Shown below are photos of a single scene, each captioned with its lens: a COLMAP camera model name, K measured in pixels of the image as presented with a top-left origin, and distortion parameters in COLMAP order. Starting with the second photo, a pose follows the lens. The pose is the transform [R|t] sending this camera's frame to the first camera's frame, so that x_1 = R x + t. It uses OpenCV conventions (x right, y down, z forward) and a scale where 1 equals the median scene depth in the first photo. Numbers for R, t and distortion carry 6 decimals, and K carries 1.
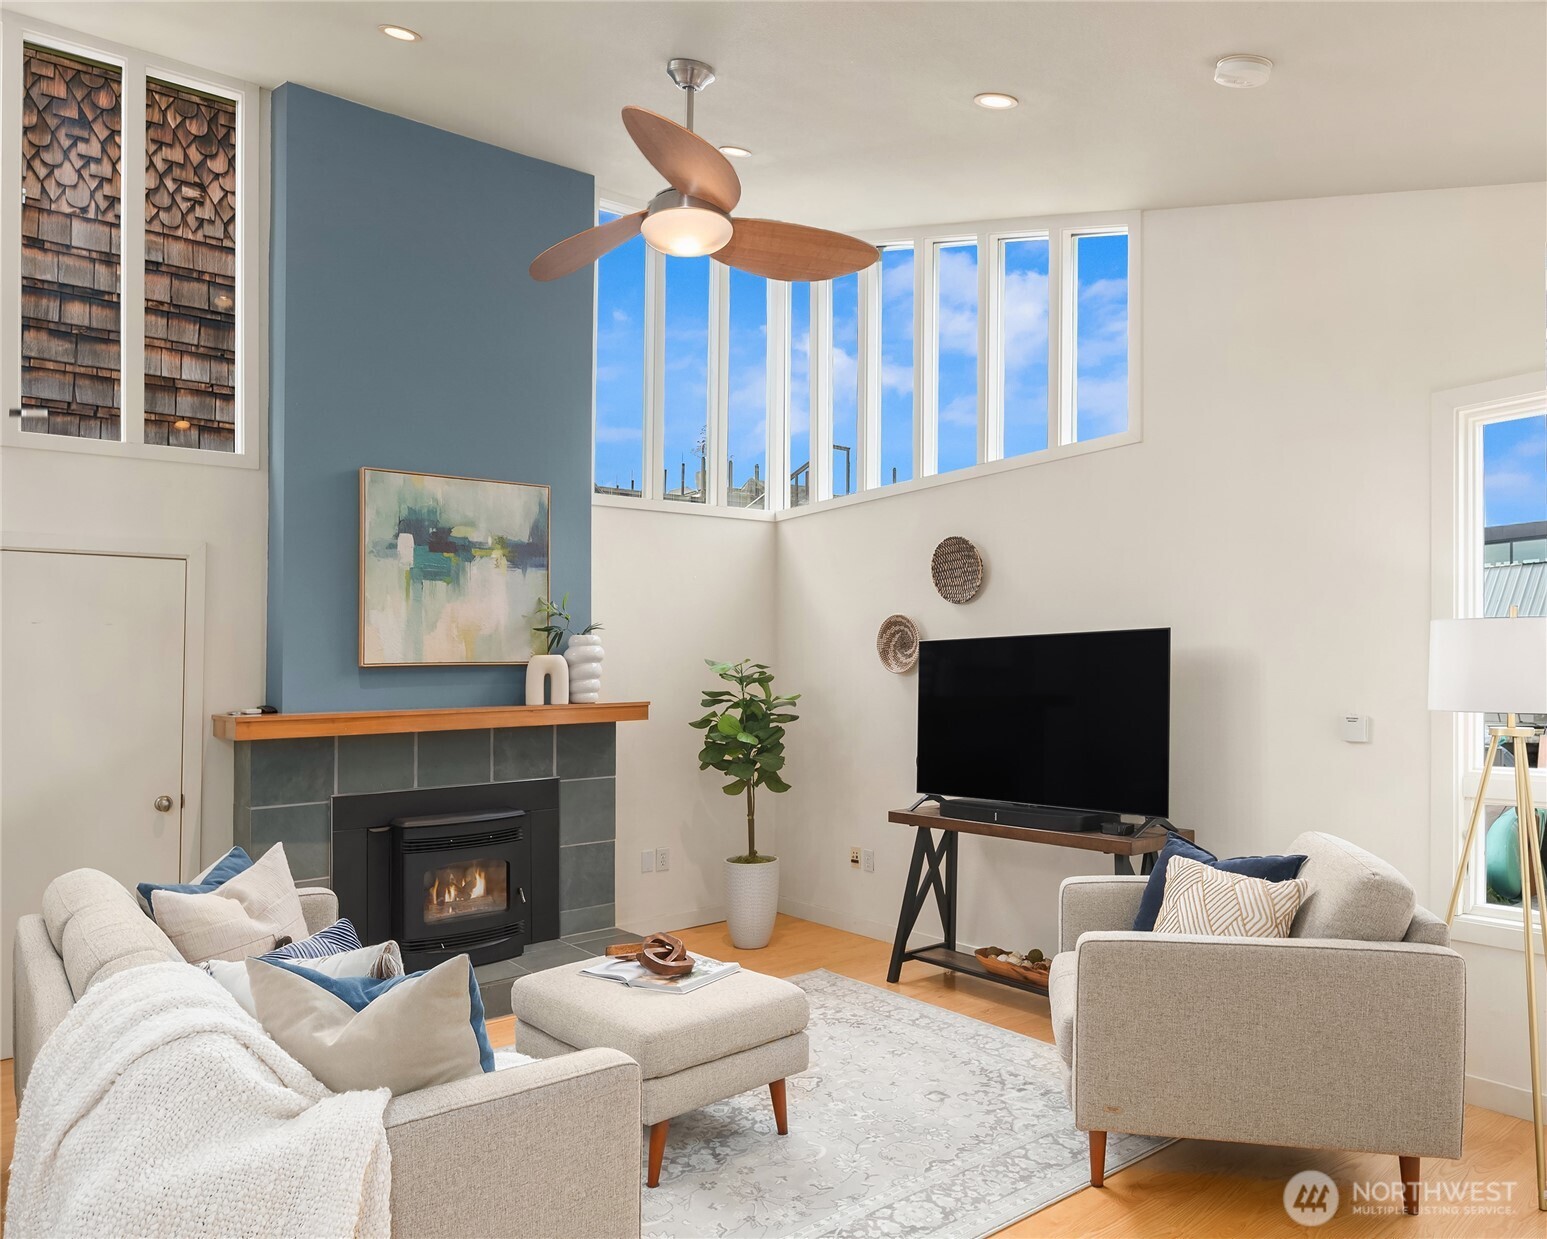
lens RADIAL K [[1007.1, 0, 775.6], [0, 1007.1, 669.6], [0, 0, 1]] dist [-0.004539, -0.007800]
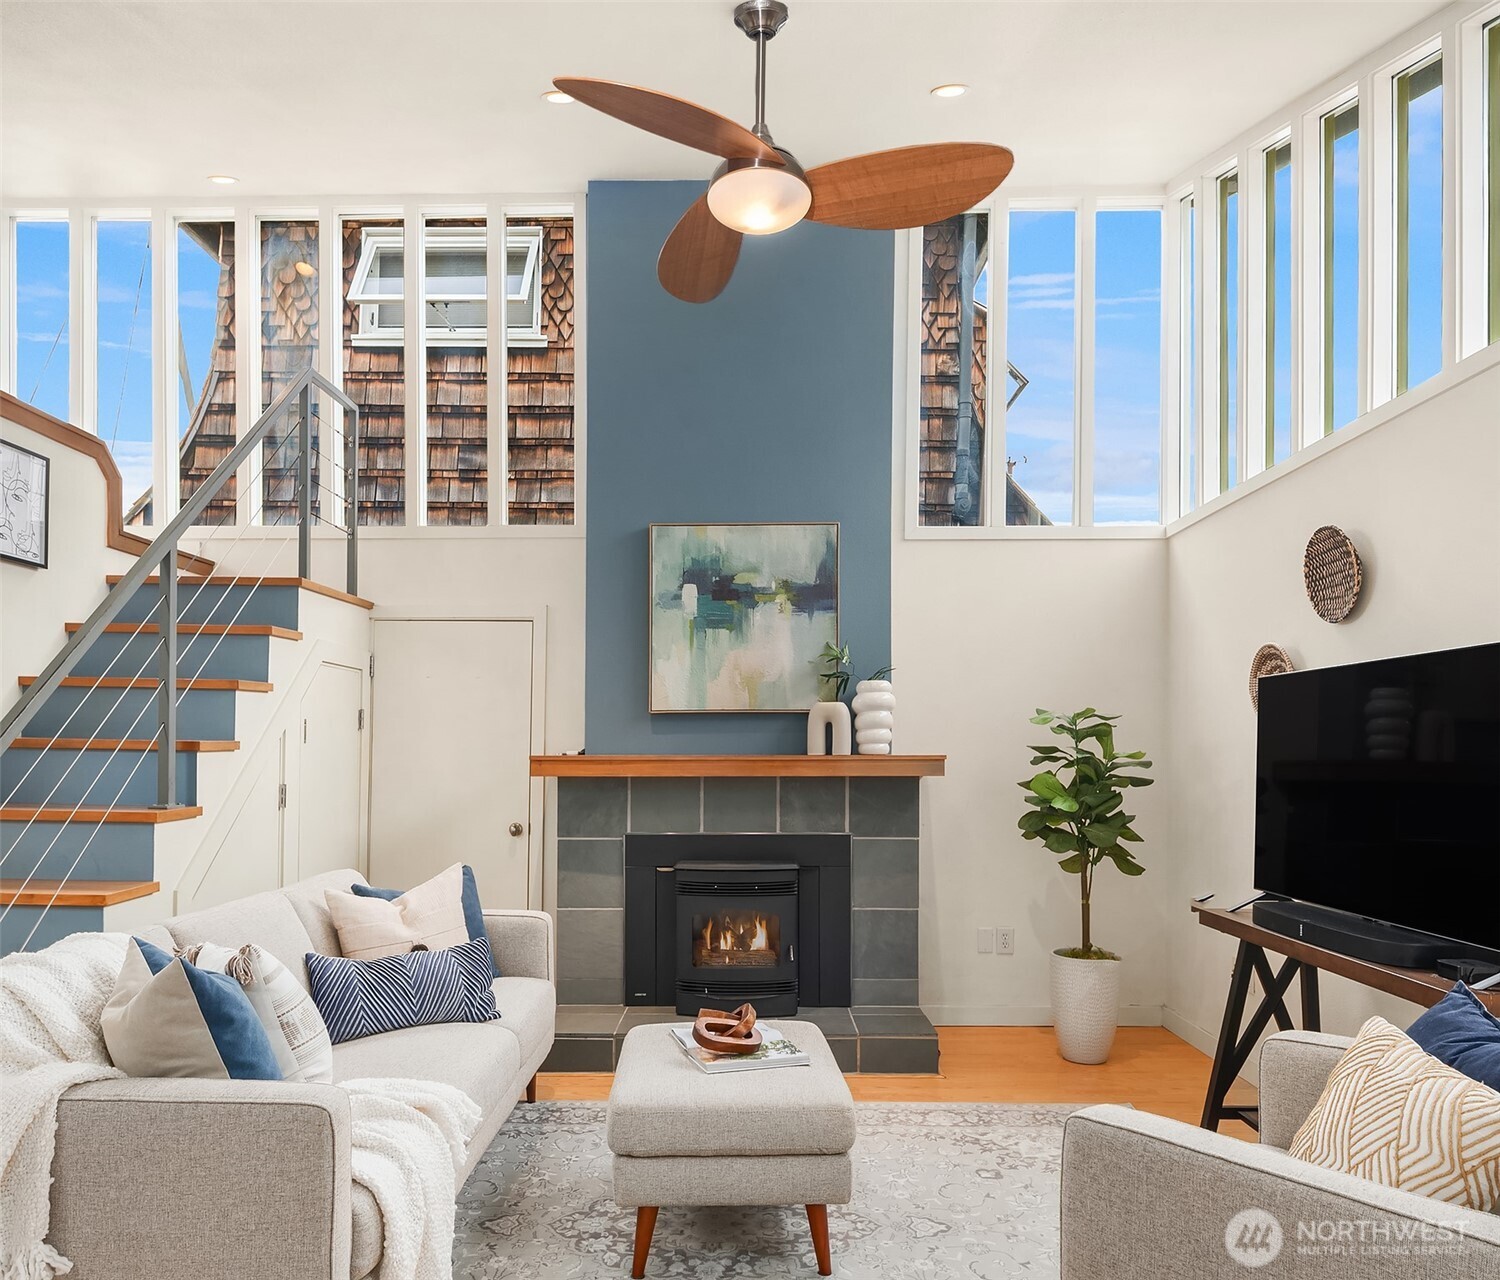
lens RADIAL K [[1021.2, 0, 745.3], [0, 1021.2, 737.8], [0, 0, 1]] dist [0.001279, -0.011786]
pose [[0.786765, 0.011074, -0.617154, 0.317215], [-0.012204, 0.999923, 0.002385, 0.018391], [0.617132, 0.005656, 0.786839, 0.211497]]
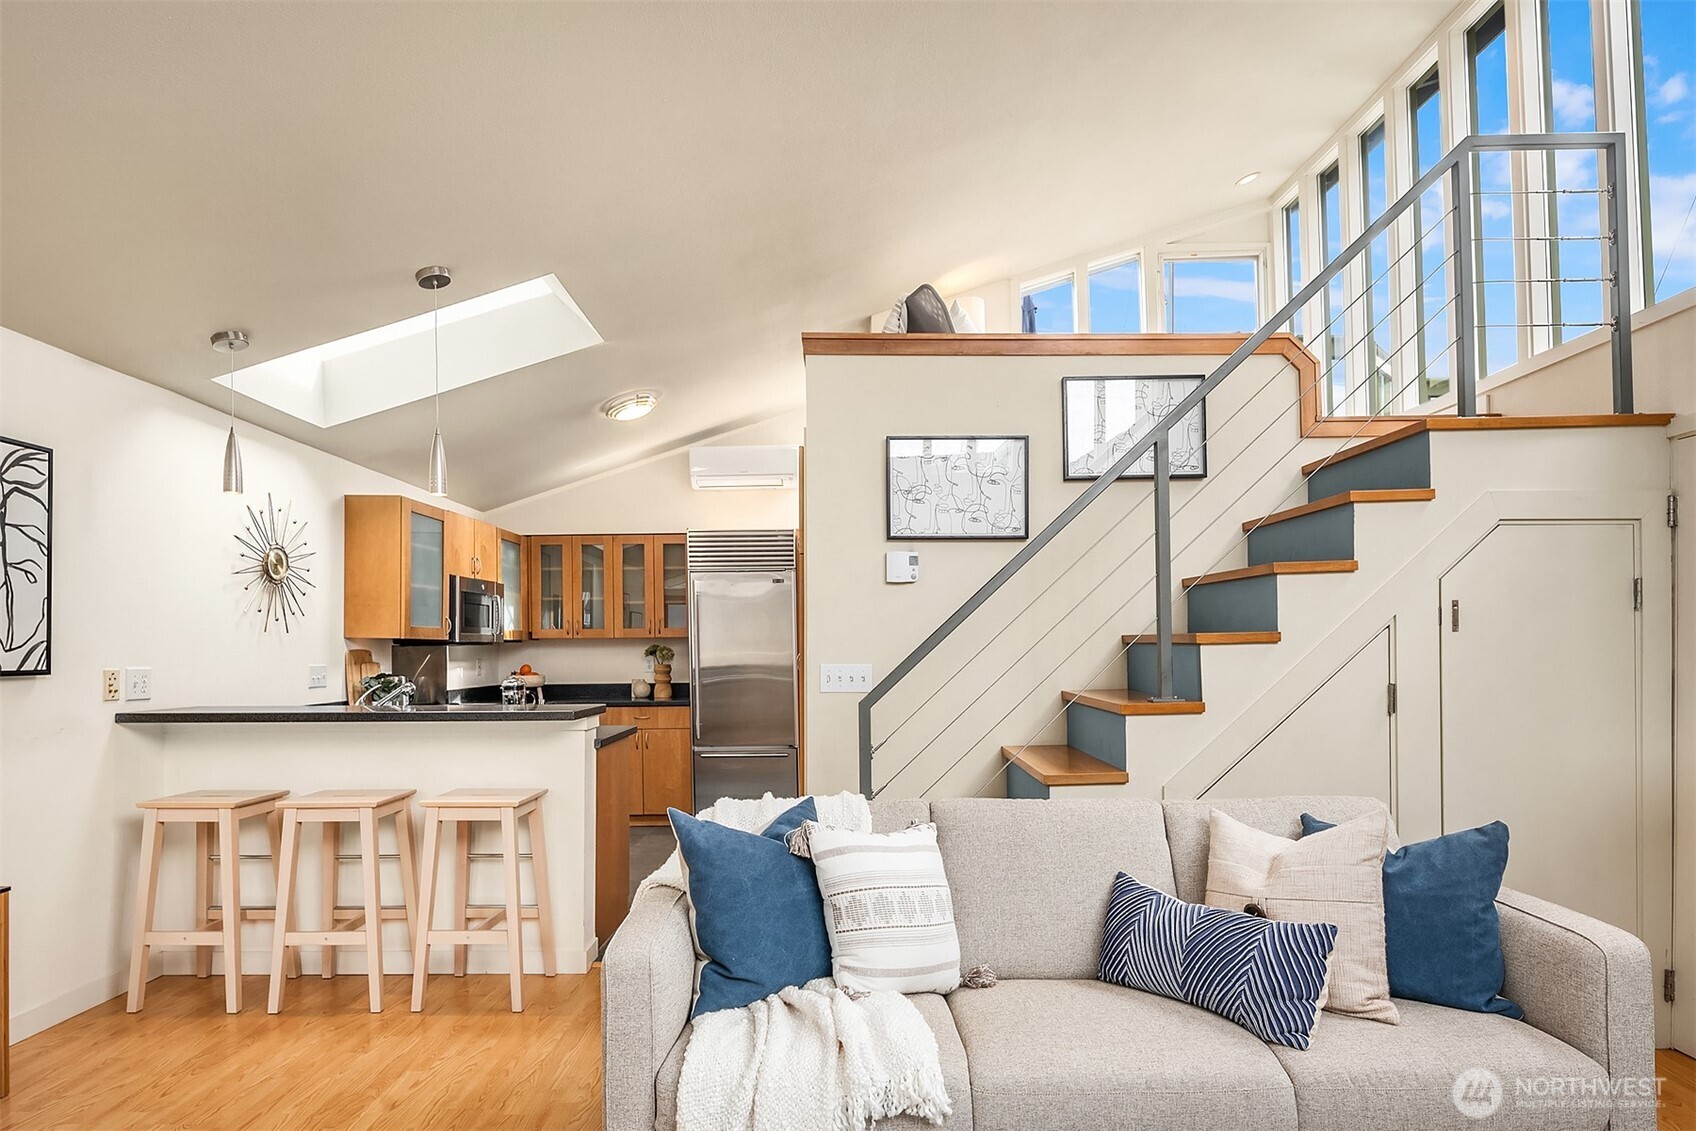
lens RADIAL K [[931.6, 0, 836.6], [0, 931.6, 644.5], [0, 0, 1]] dist [-0.000403, -0.005826]
pose [[-0.610770, 0.012126, -0.791715, 0.202400], [0.022224, 0.999751, -0.001833, 0.031070], [0.791496, -0.018715, -0.610887, 0.765433]]
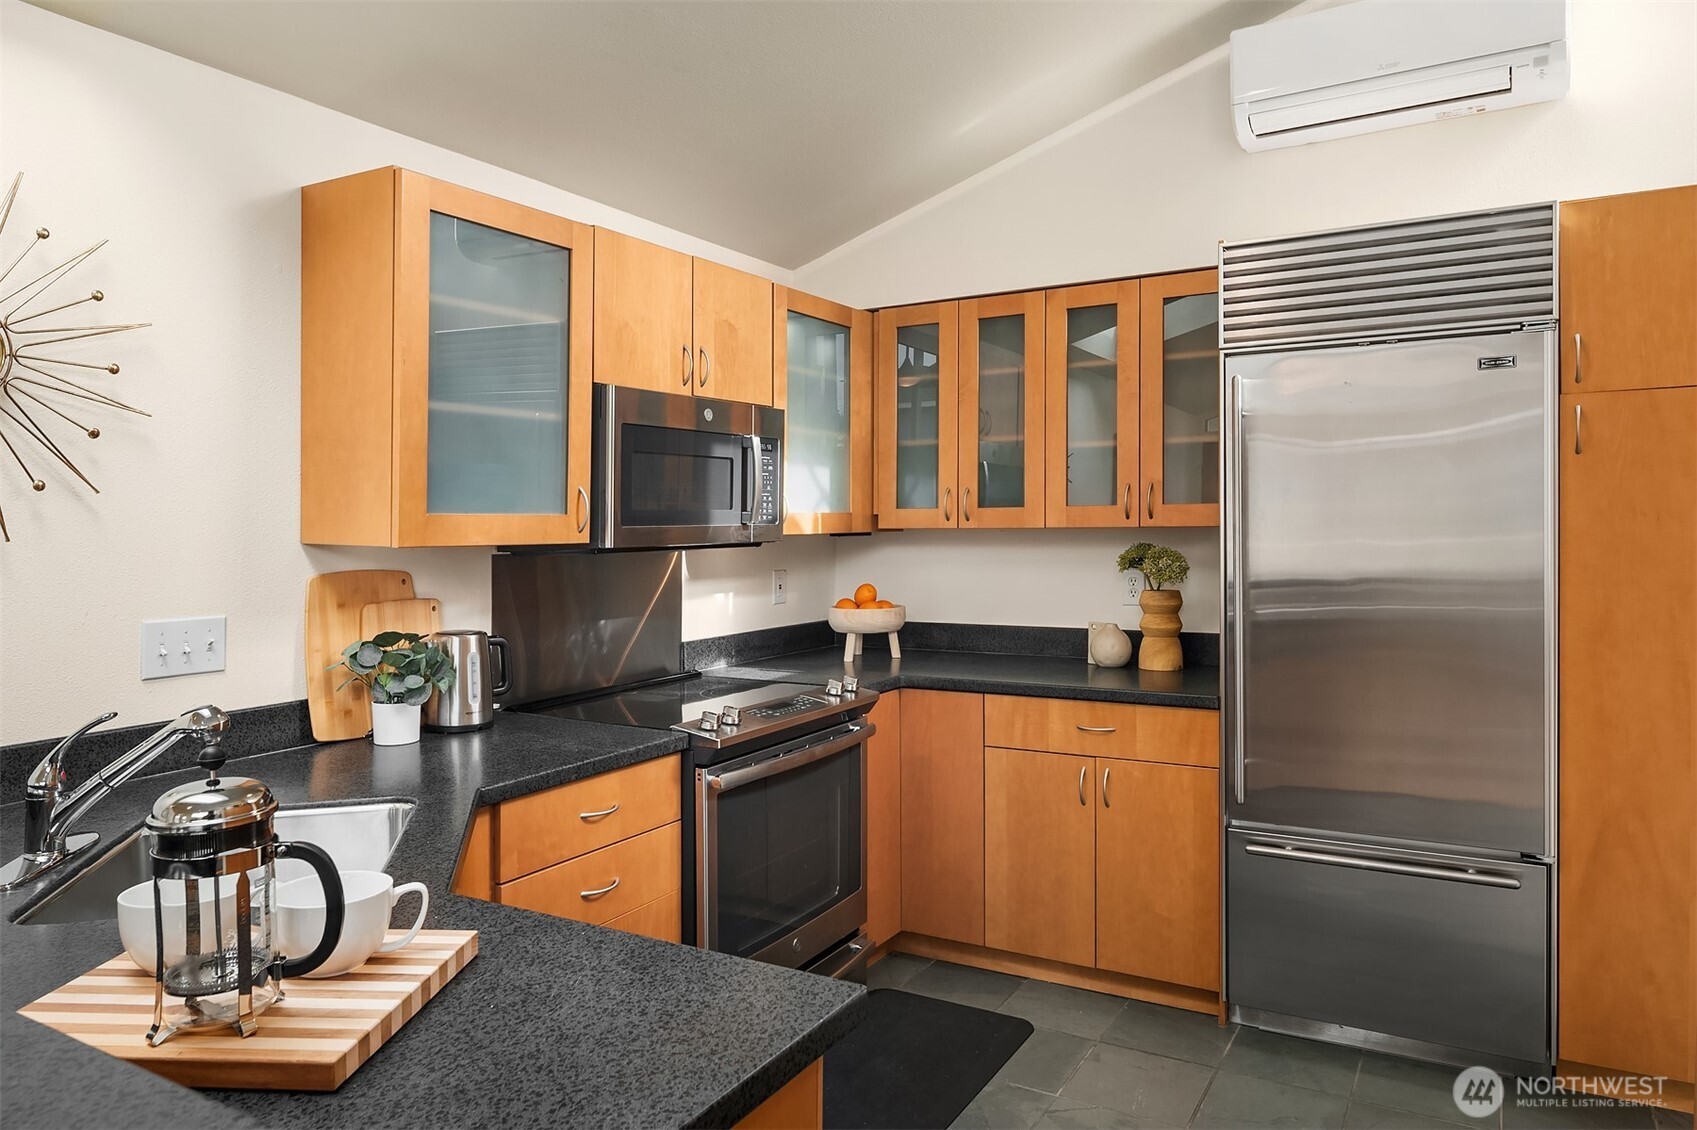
lens RADIAL K [[1116.5, 0, 855.2], [0, 1116.5, 555.6], [0, 0, 1]] dist [0.004913, -0.007649]
pose [[-0.922549, 0.028957, -0.384792, -0.380937], [0.021283, 0.999481, 0.024188, 0.005545], [0.385293, 0.014125, -0.922686, 0.196991]]
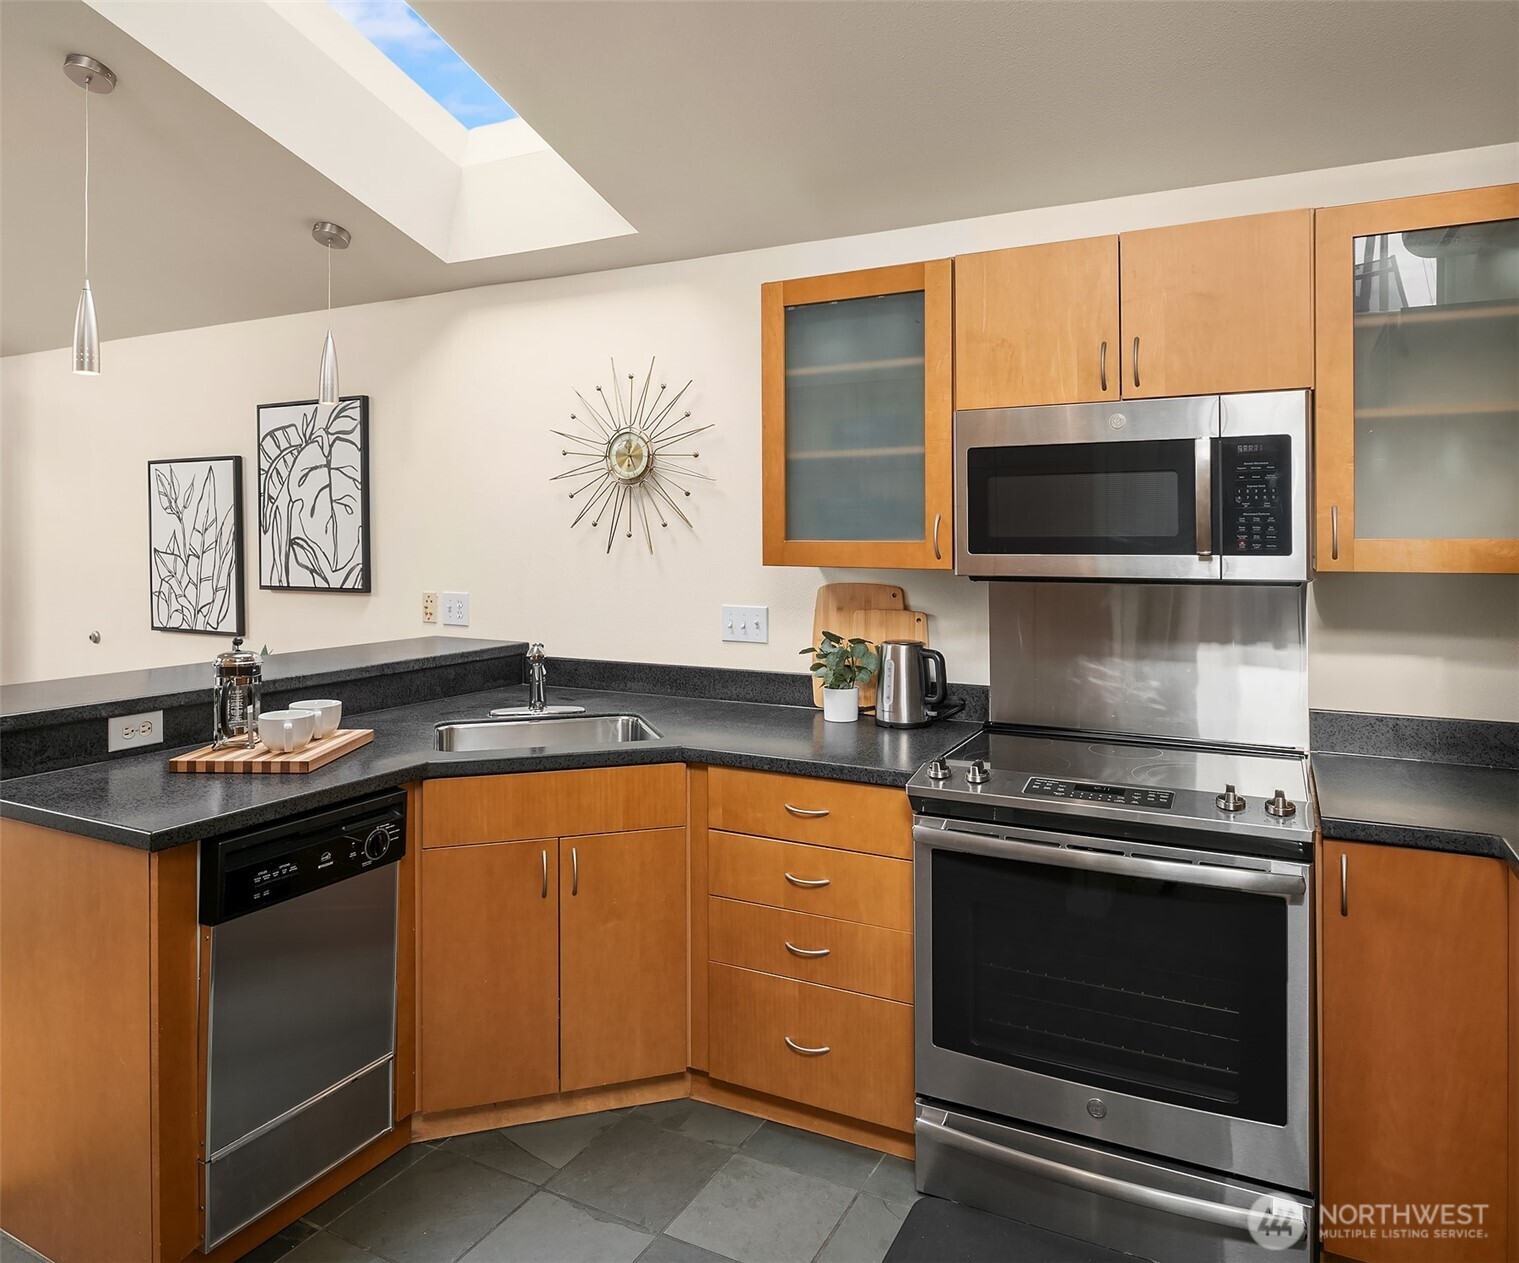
lens RADIAL K [[994.6, 0, 752.8], [0, 994.6, 534.3], [0, 0, 1]] dist [0.001978, -0.004091]
pose [[-0.431174, 0.014364, 0.902155, -0.941540], [-0.005682, 0.999810, -0.018634, 0.001884], [-0.902251, -0.013161, -0.431010, -0.089744]]
